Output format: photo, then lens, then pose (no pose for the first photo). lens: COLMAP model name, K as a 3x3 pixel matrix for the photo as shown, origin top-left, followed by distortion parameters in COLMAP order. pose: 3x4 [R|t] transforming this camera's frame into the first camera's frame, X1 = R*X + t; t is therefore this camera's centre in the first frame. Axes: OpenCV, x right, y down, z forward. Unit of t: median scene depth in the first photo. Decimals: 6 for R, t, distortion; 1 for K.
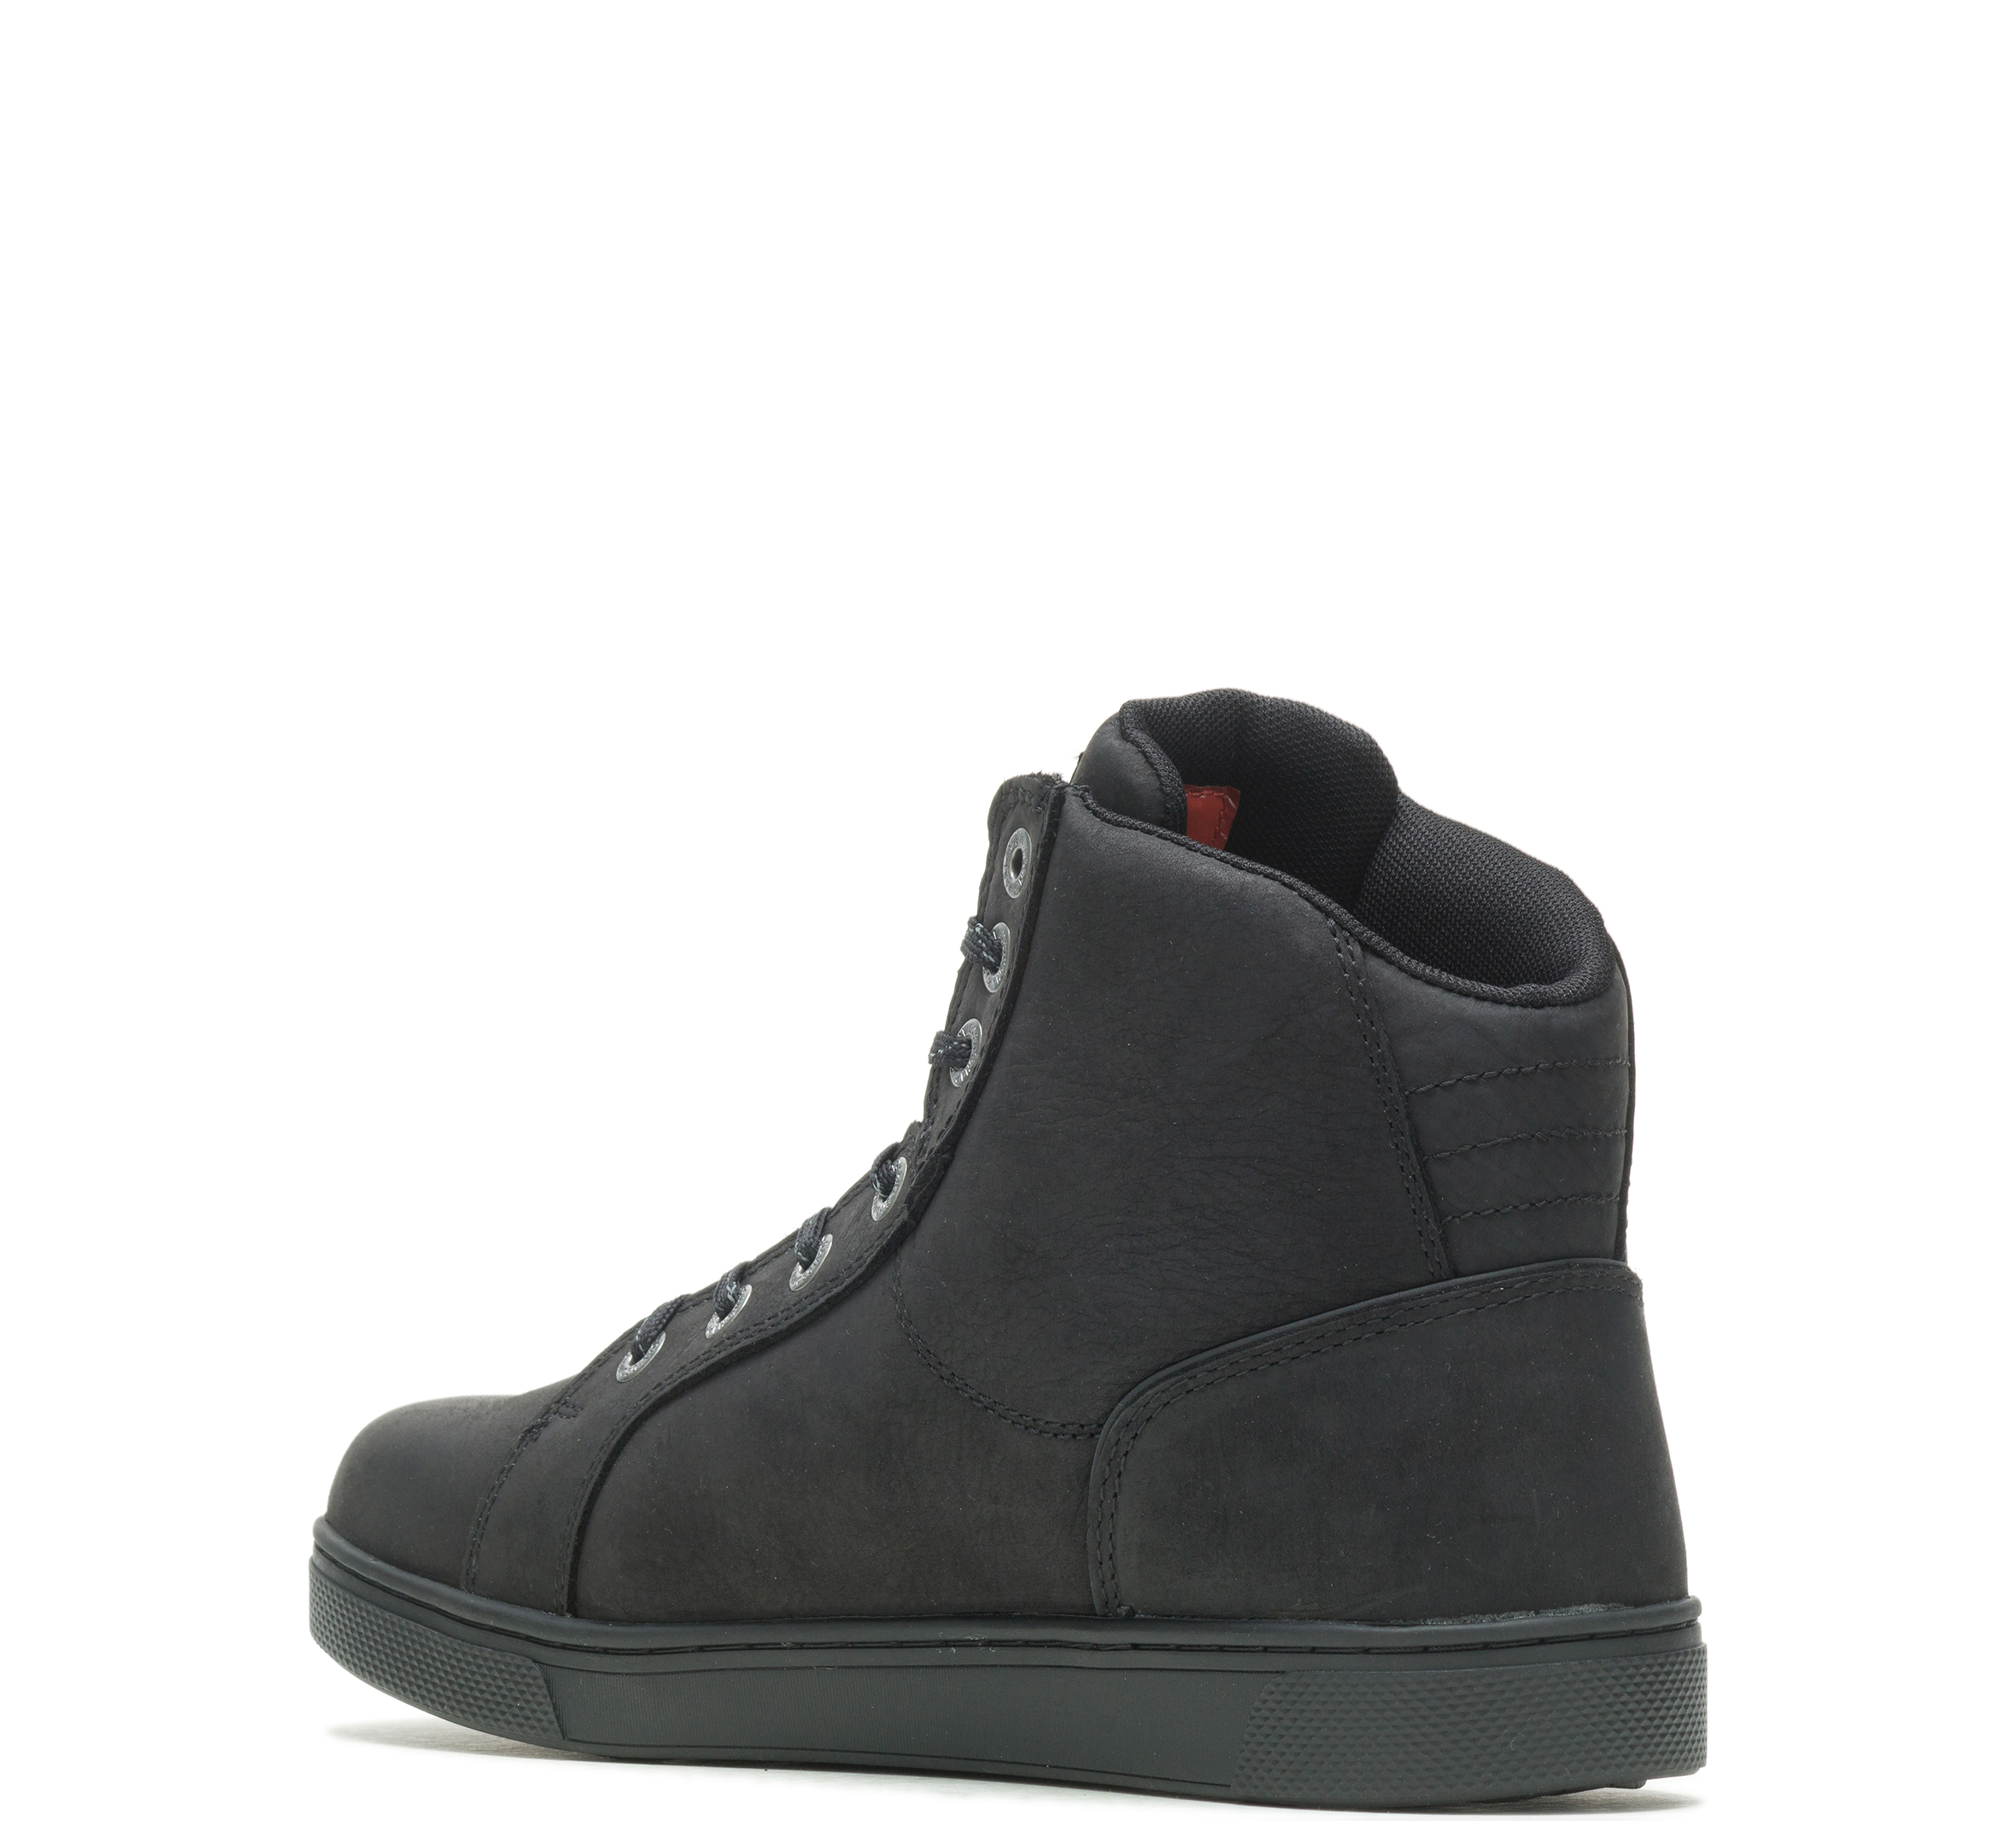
lens RADIAL K [[11413.6, 0, 1008.0], [0, 11413.6, 910.5], [0, 0, 1]] dist [-0.582243, 32.280634]
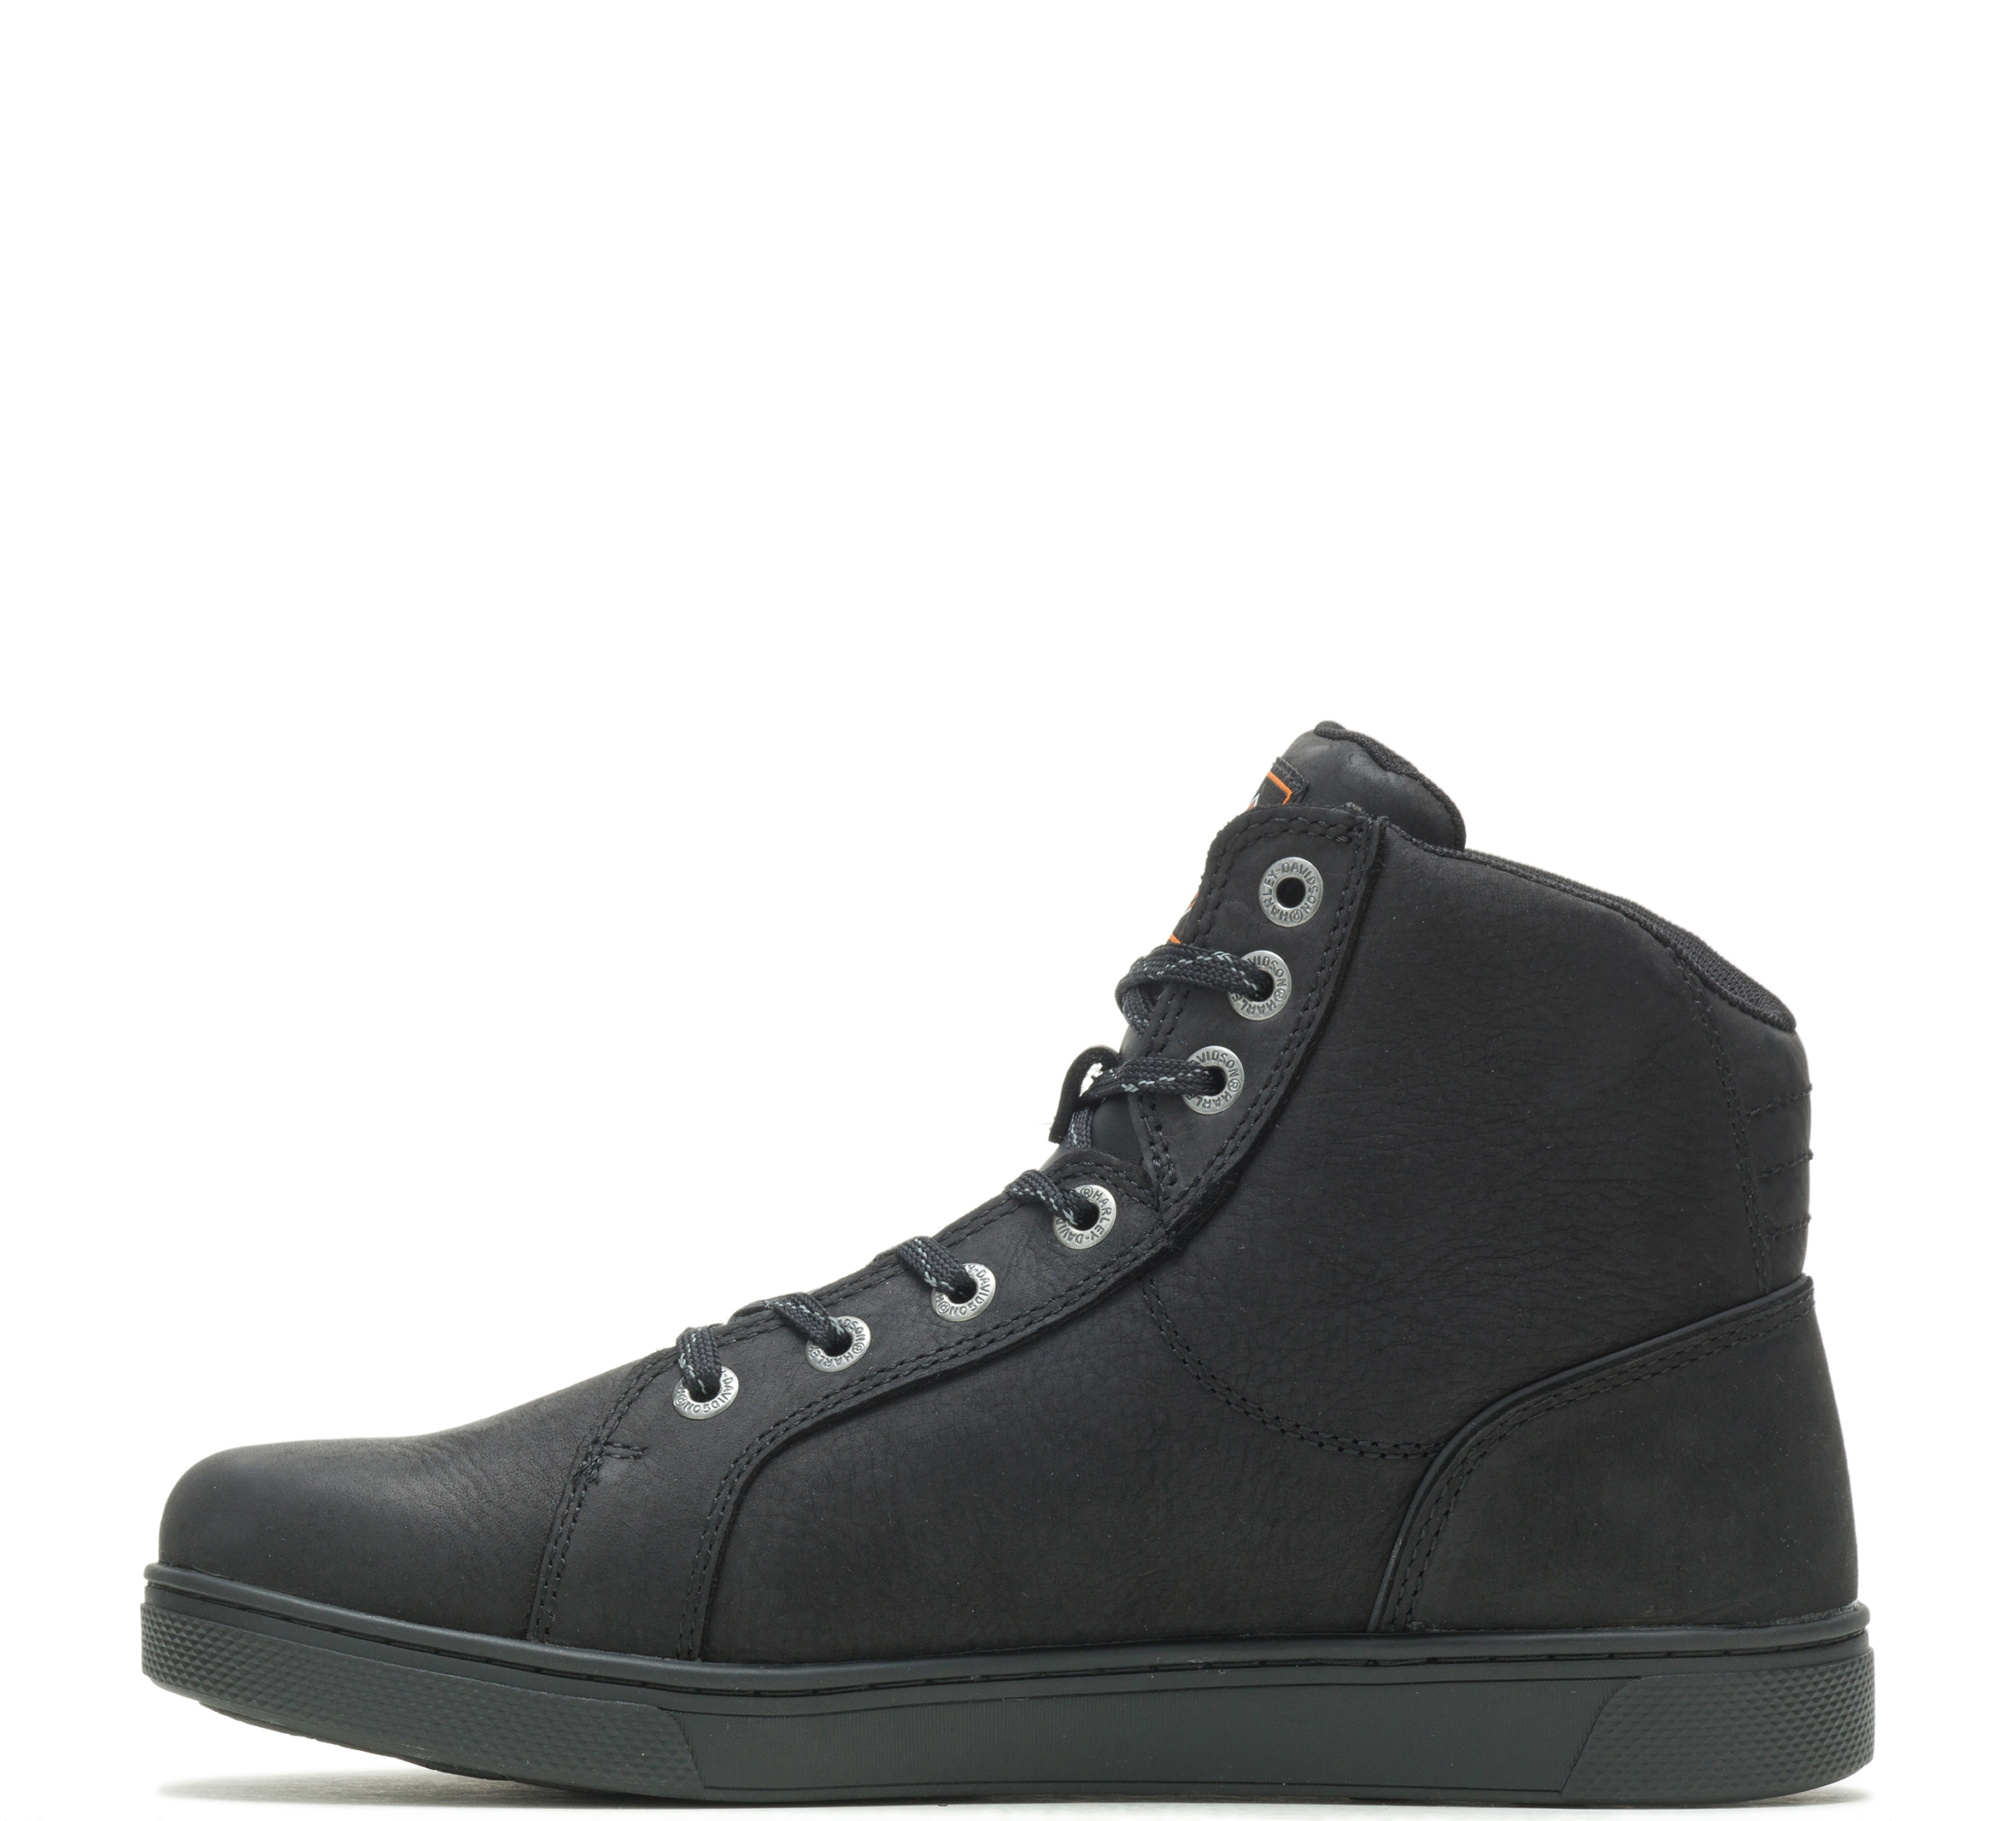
lens RADIAL K [[11413.6, 0, 1008.0], [0, 11413.6, 910.5], [0, 0, 1]] dist [-0.582243, 32.280634]
pose [[0.697413, 0.002970, 0.716663, -0.747085], [-0.007778, 0.999964, 0.003424, -0.005795], [-0.716627, -0.007962, 0.697411, 0.316323]]
